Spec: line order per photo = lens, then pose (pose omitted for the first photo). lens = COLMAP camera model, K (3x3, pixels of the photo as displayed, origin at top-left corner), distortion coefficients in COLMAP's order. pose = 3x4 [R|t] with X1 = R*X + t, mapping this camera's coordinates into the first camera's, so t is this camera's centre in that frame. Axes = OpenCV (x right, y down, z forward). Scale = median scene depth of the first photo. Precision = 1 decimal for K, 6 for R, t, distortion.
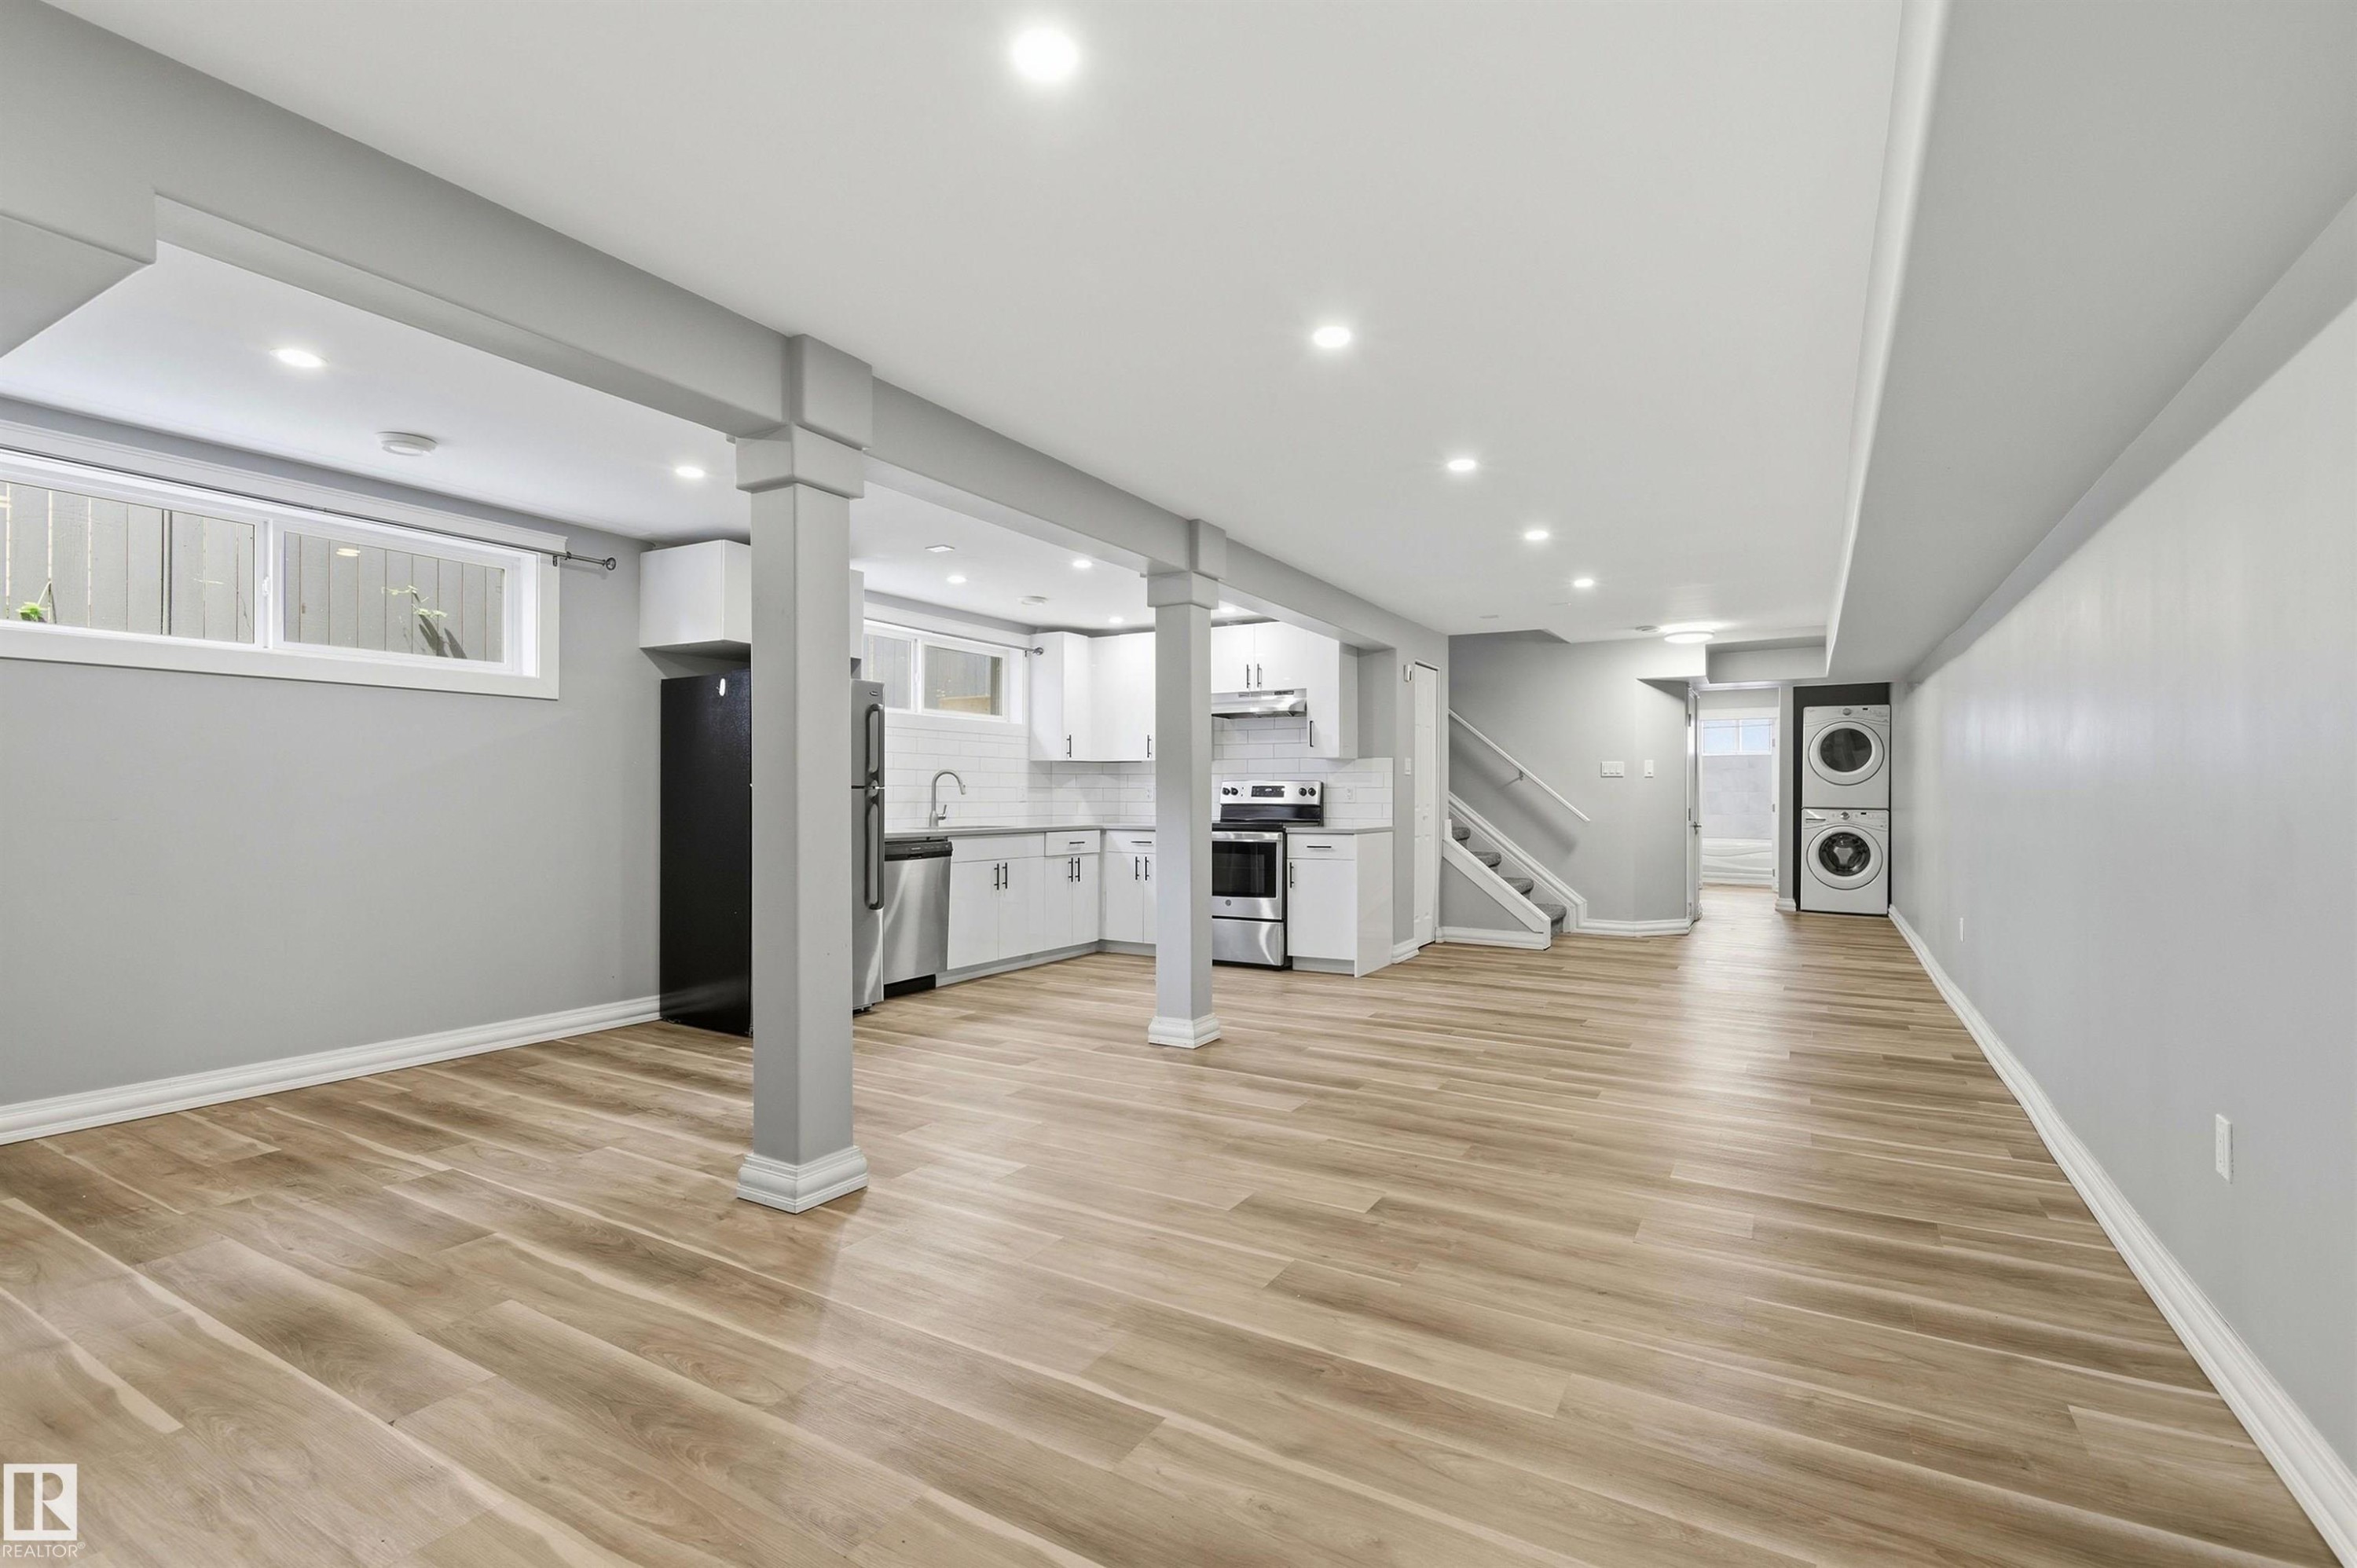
lens RADIAL K [[1068.7, 0, 1190.0], [0, 1068.7, 796.6], [0, 0, 1]] dist [0.003175, -0.000515]
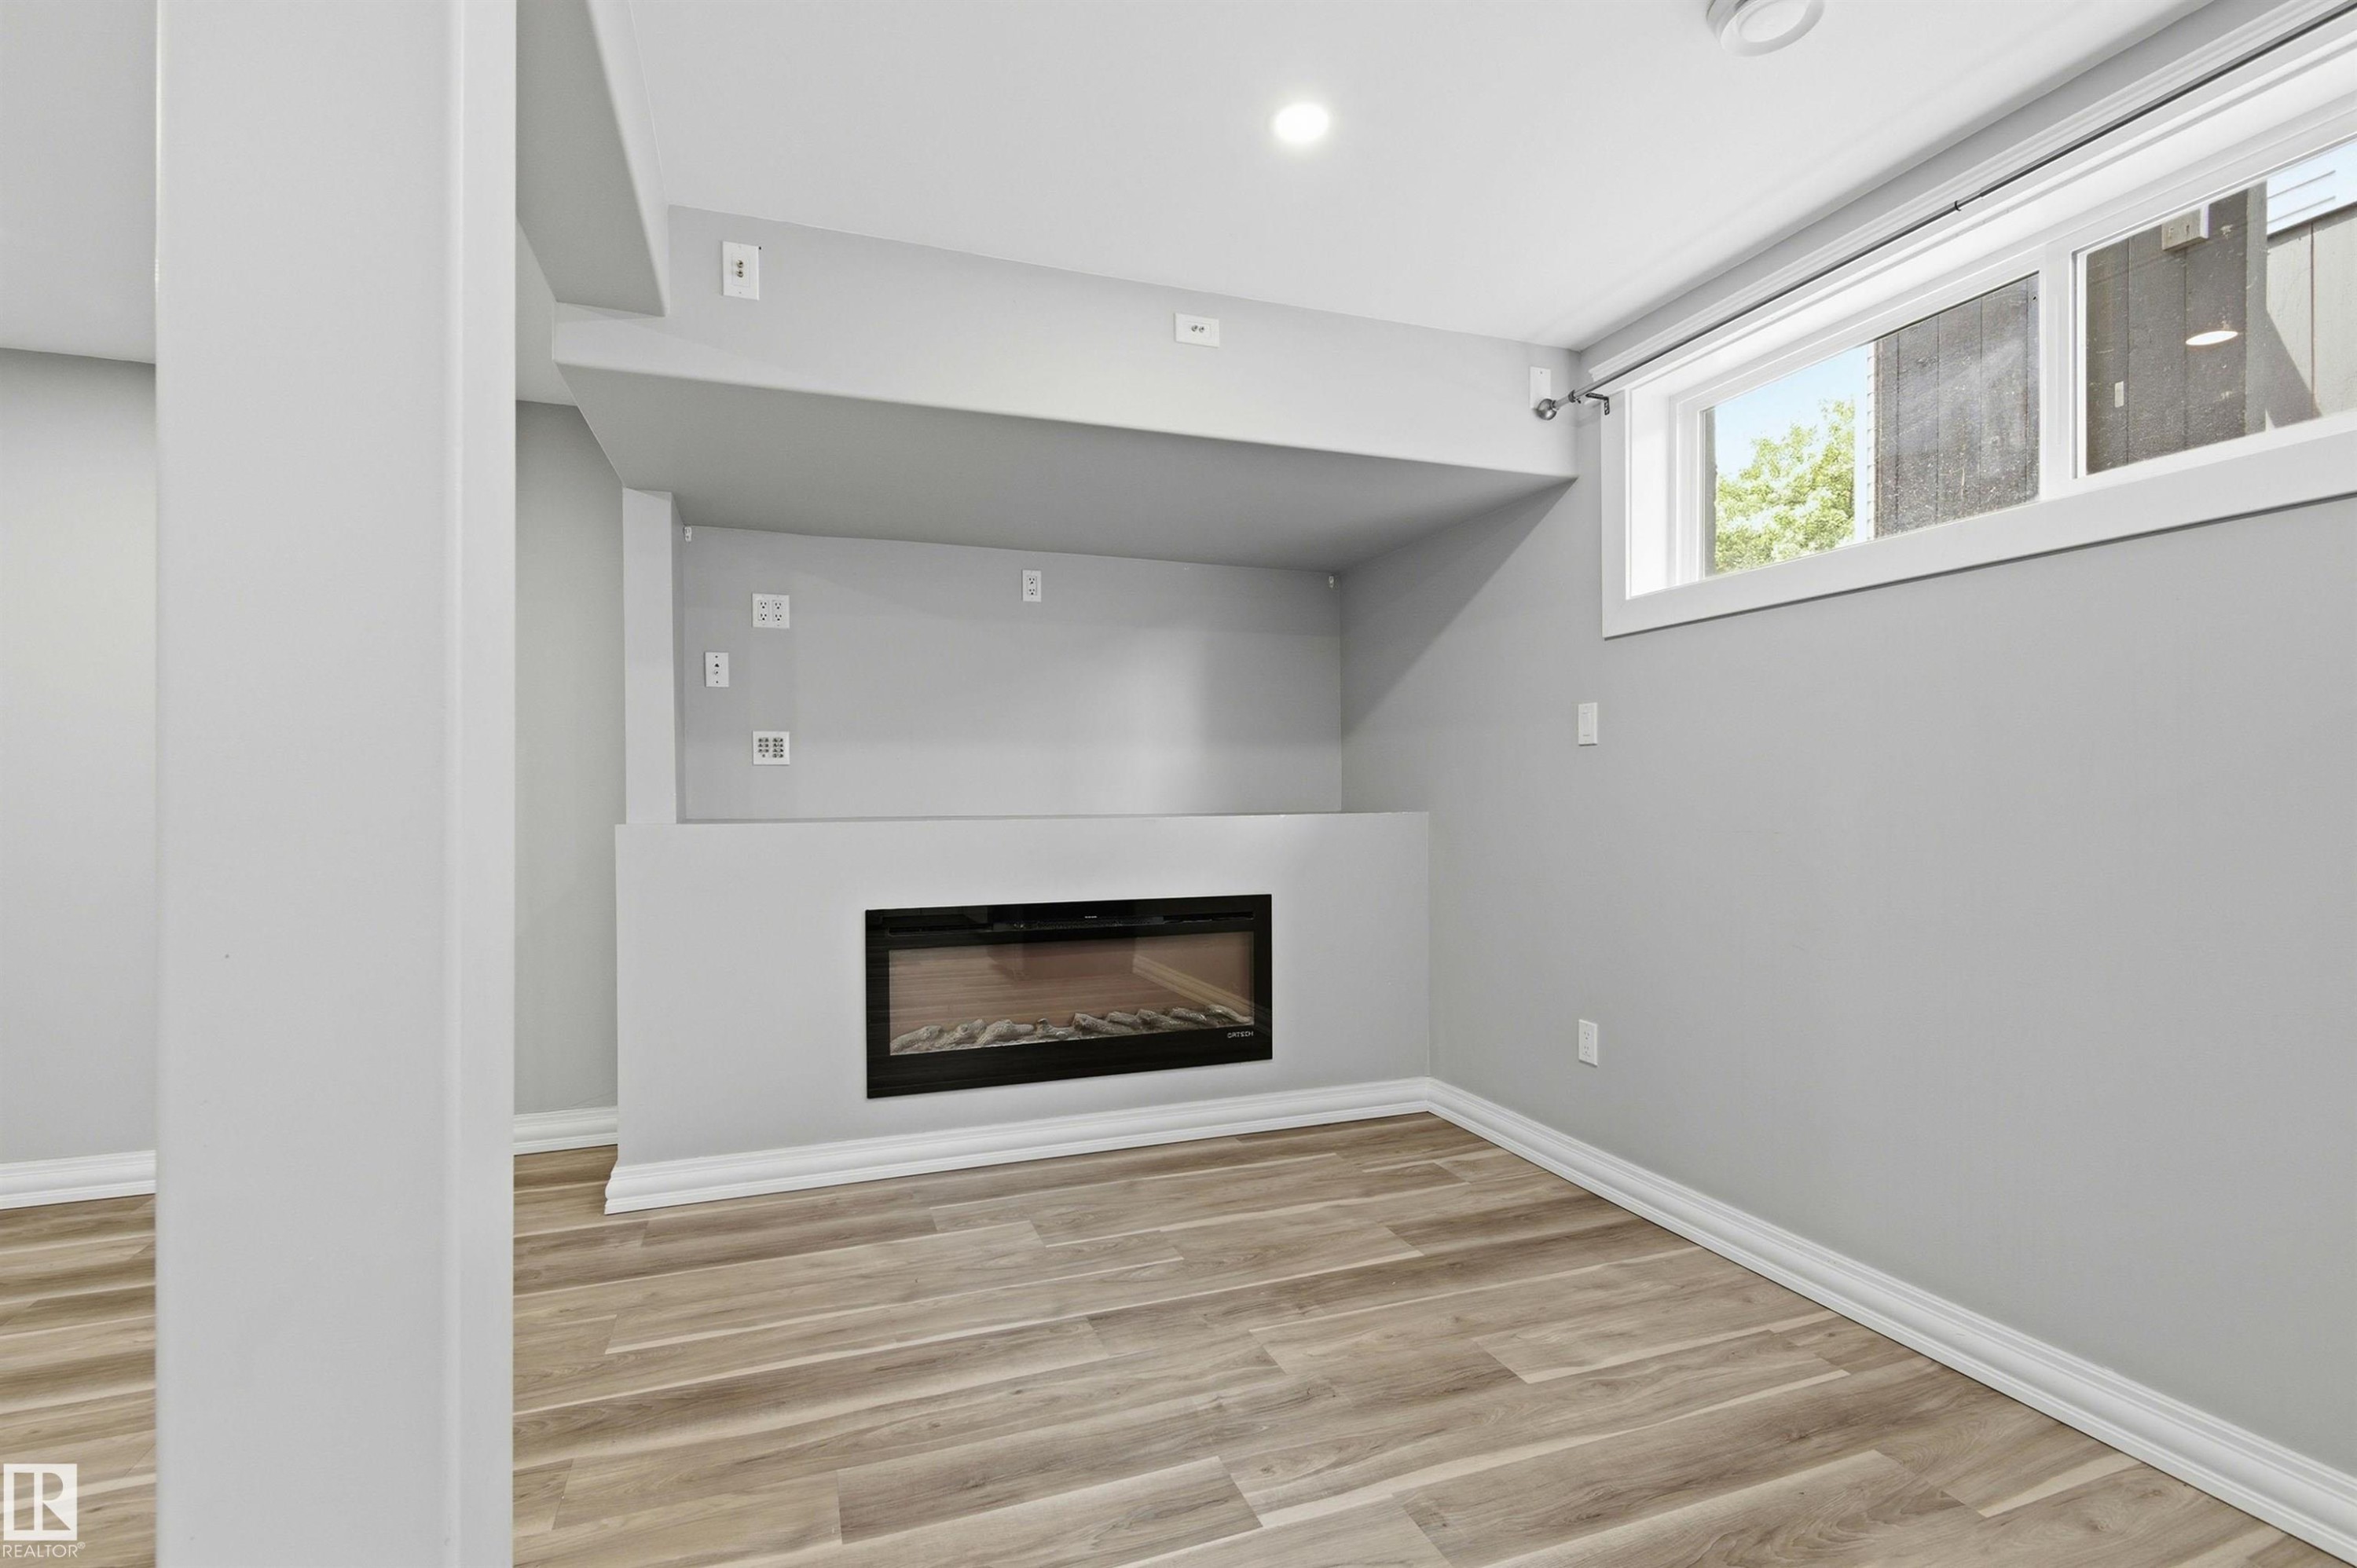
lens RADIAL K [[1068.7, 0, 1165.3], [0, 1068.7, 789.8], [0, 0, 1]] dist [0.003175, -0.000515]
pose [[-0.645490, 0.002812, -0.763764, -0.114687], [0.002890, 0.999995, 0.001239, -0.003257], [0.763764, -0.001407, -0.645495, 0.555481]]
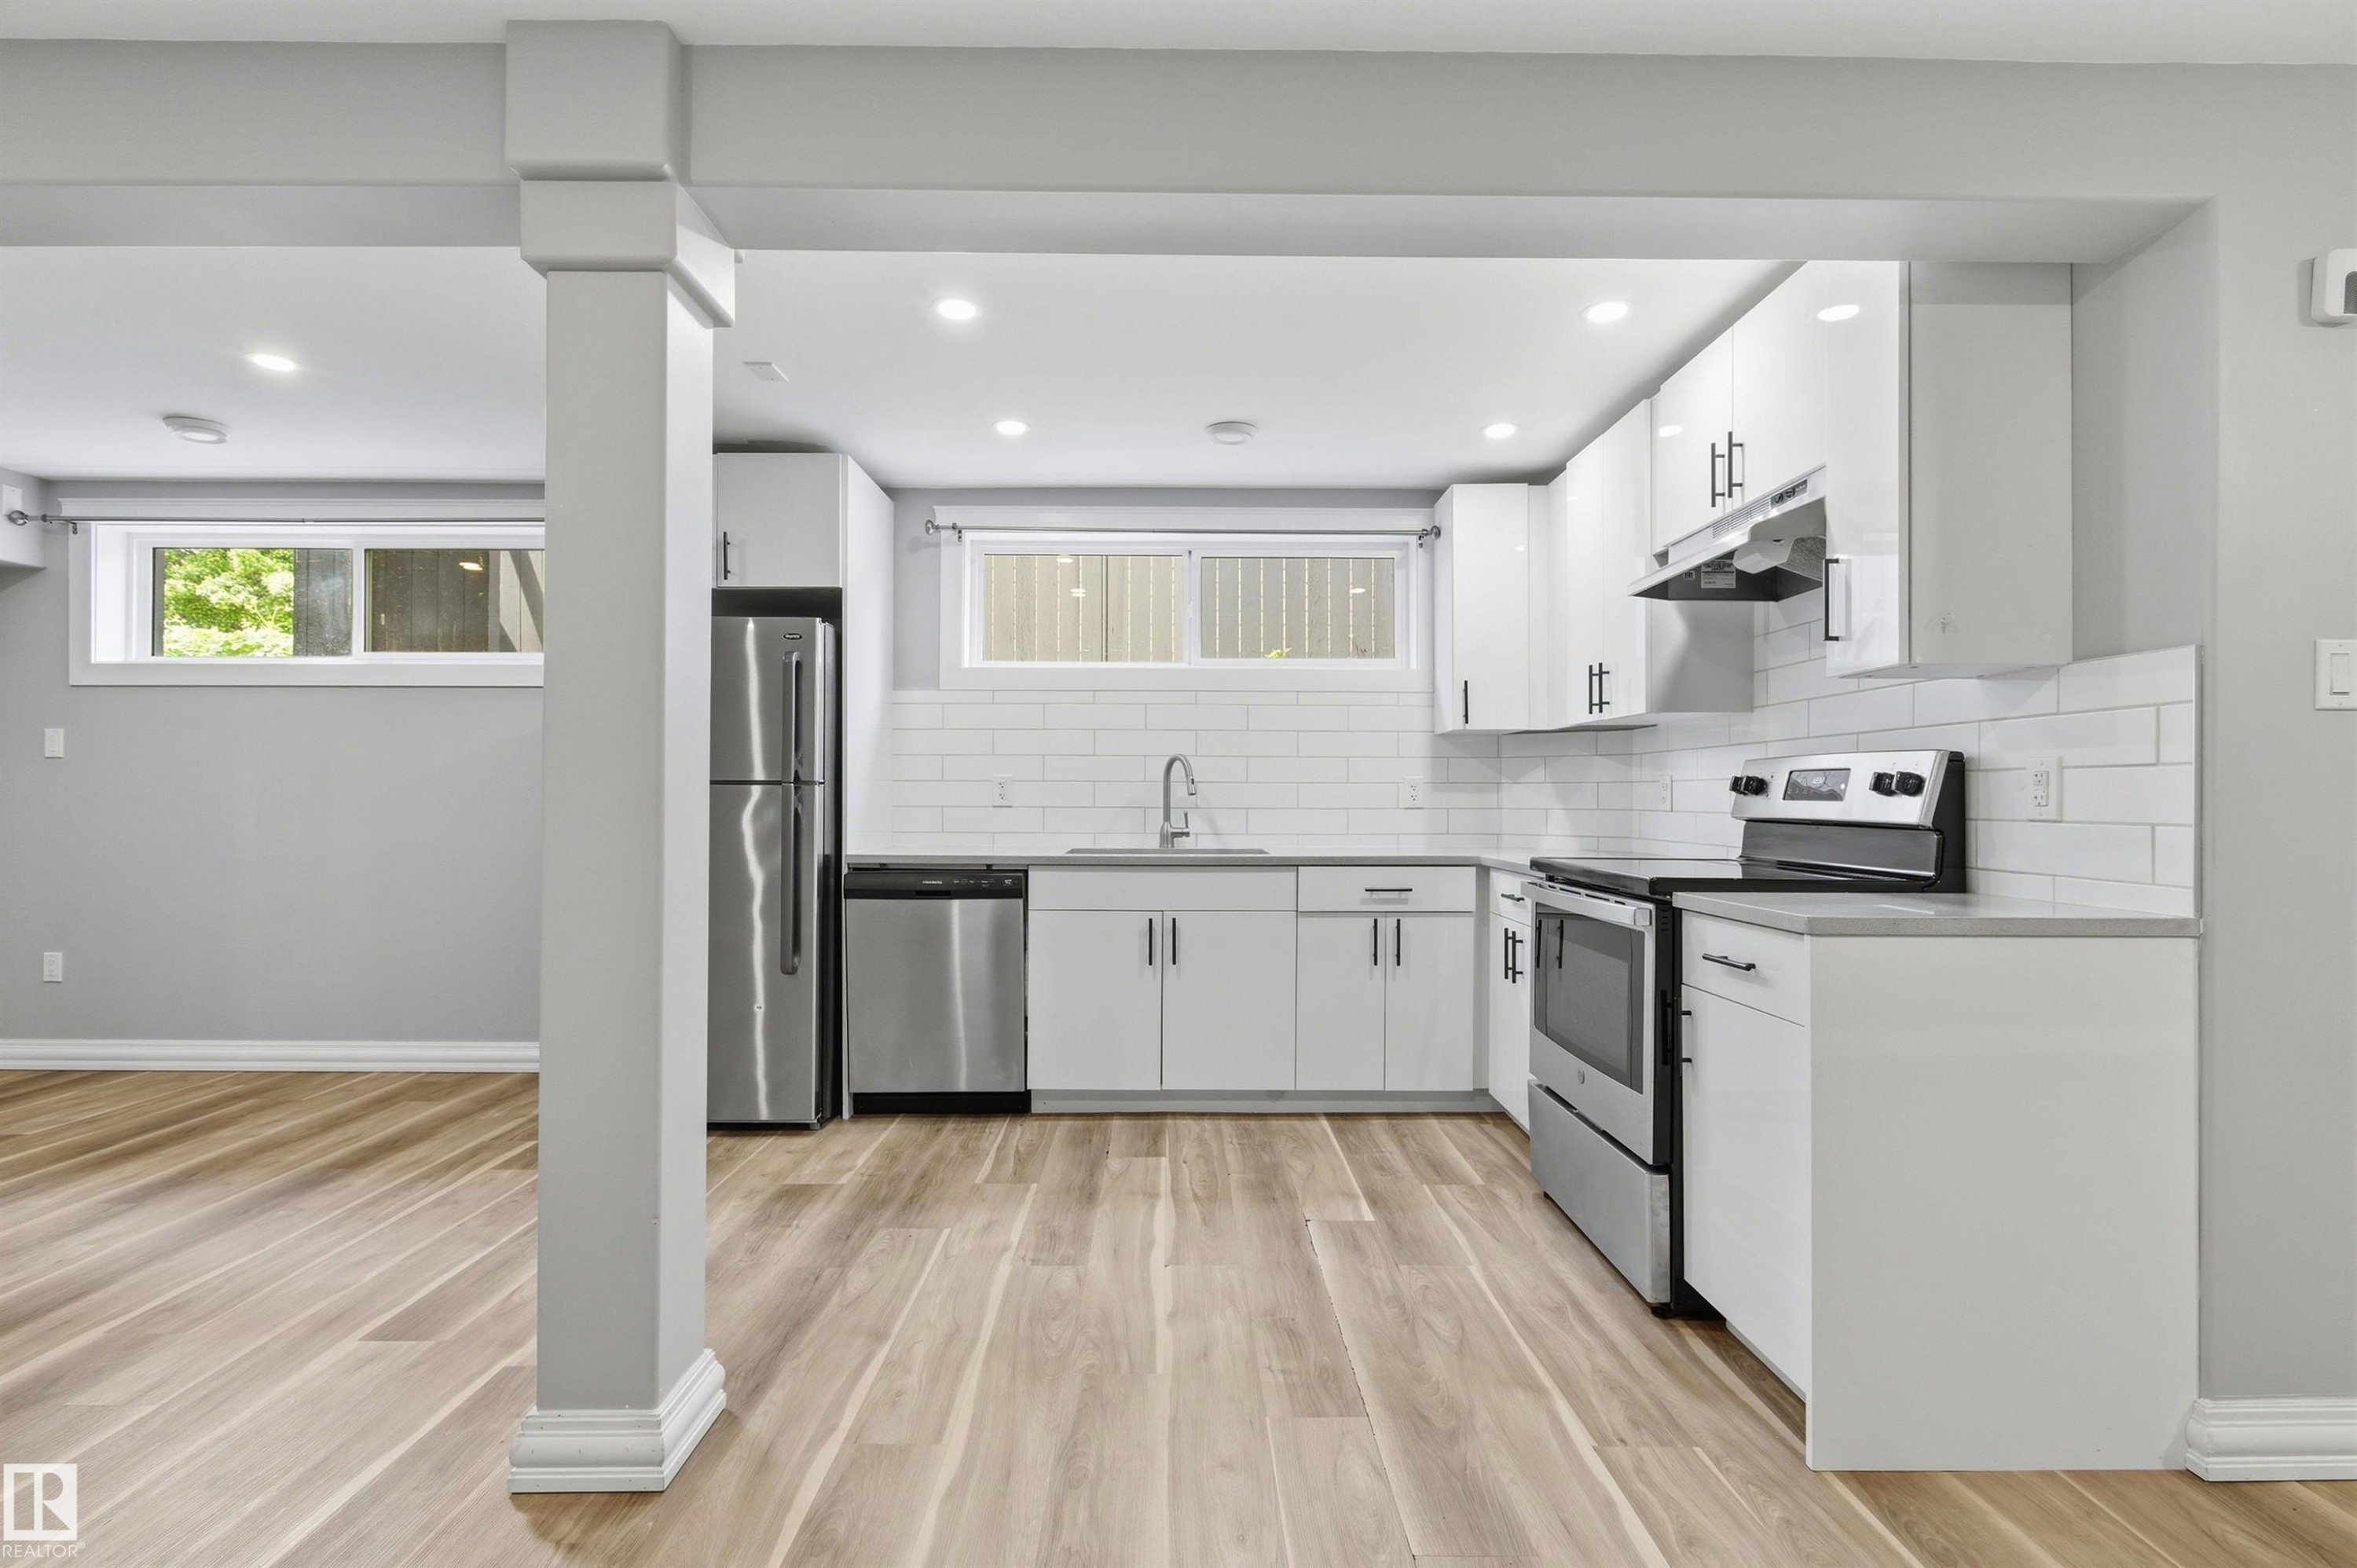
lens RADIAL K [[1068.7, 0, 1184.9], [0, 1068.7, 794.8], [0, 0, 1]] dist [0.003175, -0.000515]
pose [[0.504651, -0.004062, -0.863314, 0.278109], [-0.002755, 0.999976, -0.006316, 0.001474], [0.863319, 0.005566, 0.504628, 0.650851]]
